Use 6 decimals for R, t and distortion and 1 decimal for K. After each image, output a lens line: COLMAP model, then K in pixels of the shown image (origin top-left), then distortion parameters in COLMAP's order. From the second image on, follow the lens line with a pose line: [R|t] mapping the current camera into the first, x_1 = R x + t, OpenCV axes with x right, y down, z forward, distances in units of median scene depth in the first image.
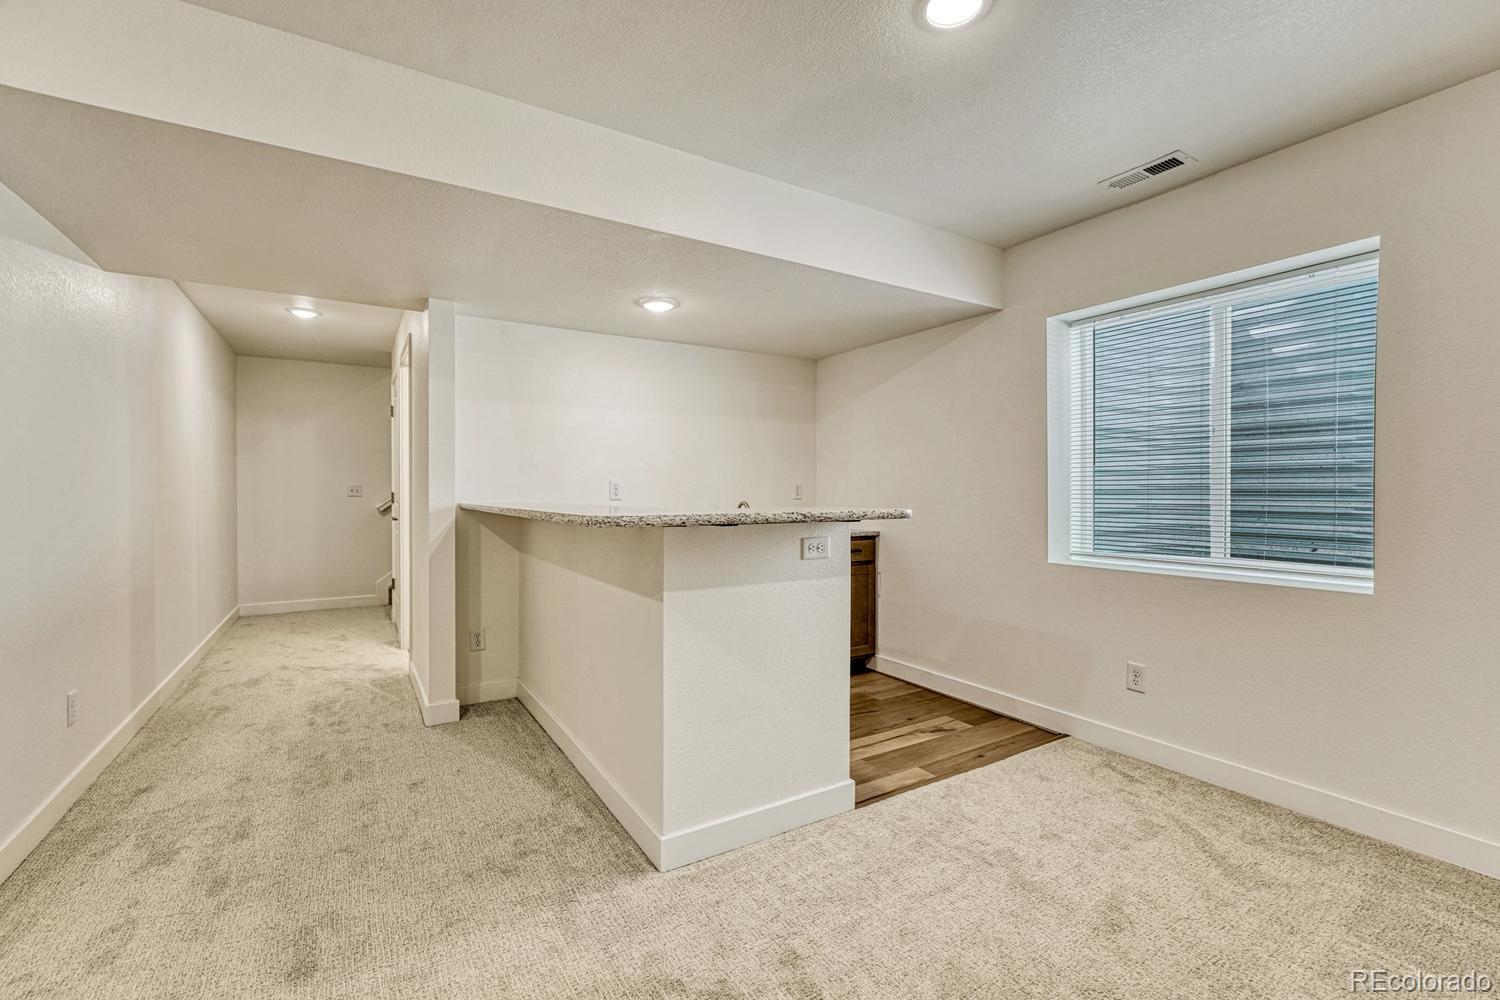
lens RADIAL K [[639.9, 0, 740.5], [0, 639.9, 496.8], [0, 0, 1]] dist [-0.008712, -0.000310]
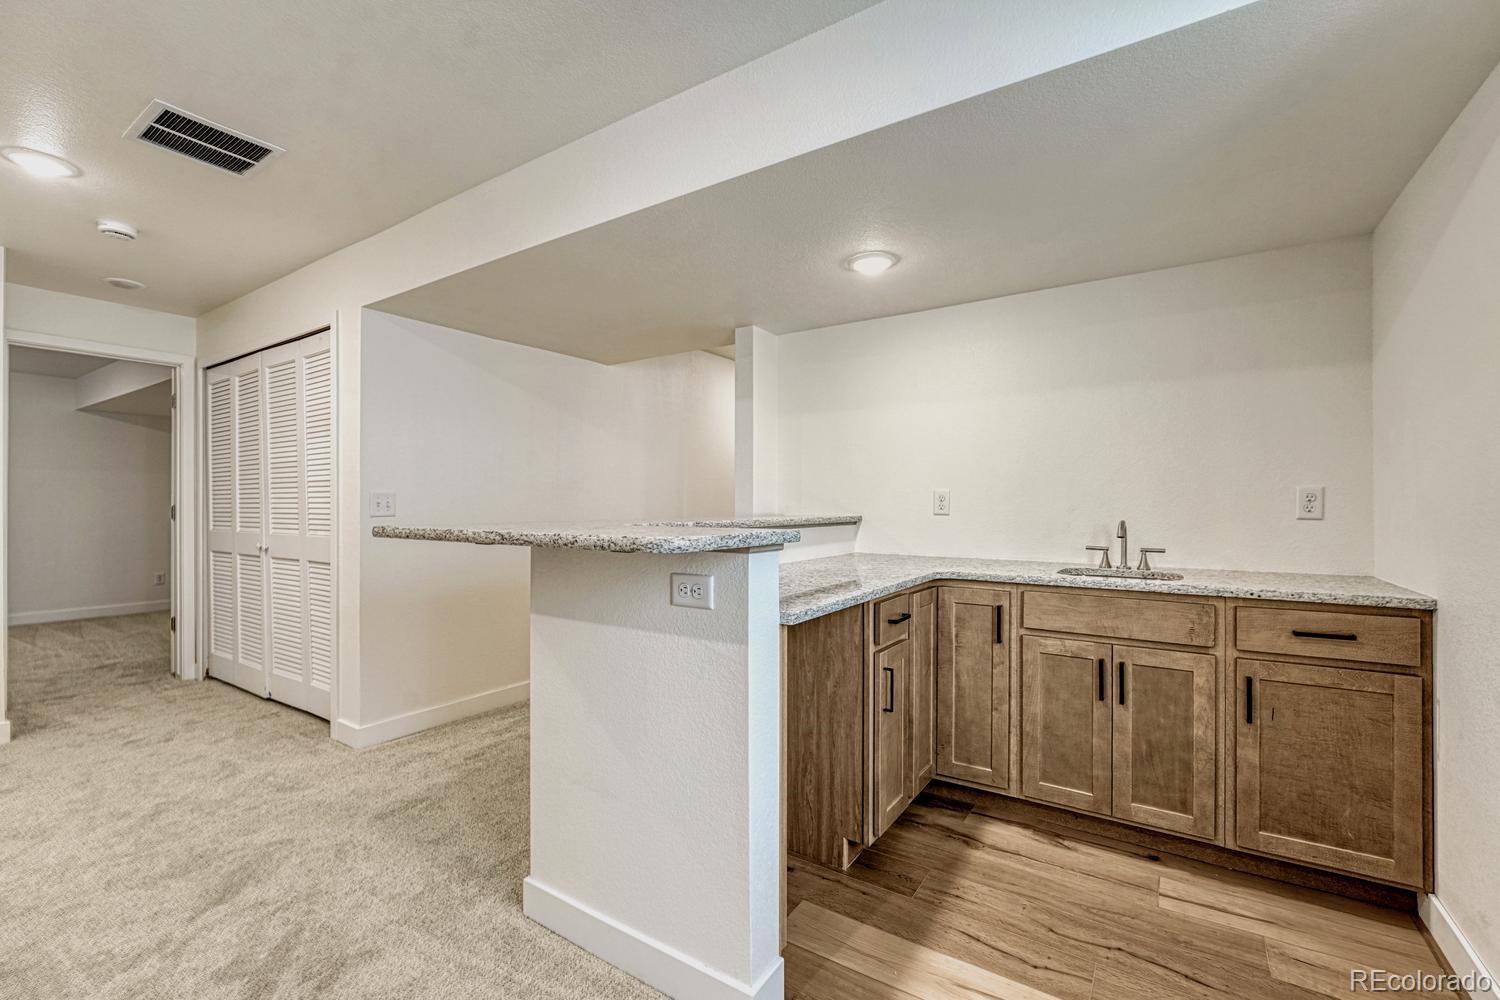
lens RADIAL K [[639.9, 0, 749.5], [0, 639.9, 508.6], [0, 0, 1]] dist [-0.008712, -0.000310]
pose [[0.416557, 0.002391, -0.909107, 0.743489], [-0.006495, 0.999979, -0.000346, -0.003749], [0.909087, 0.006049, 0.416563, 0.789822]]
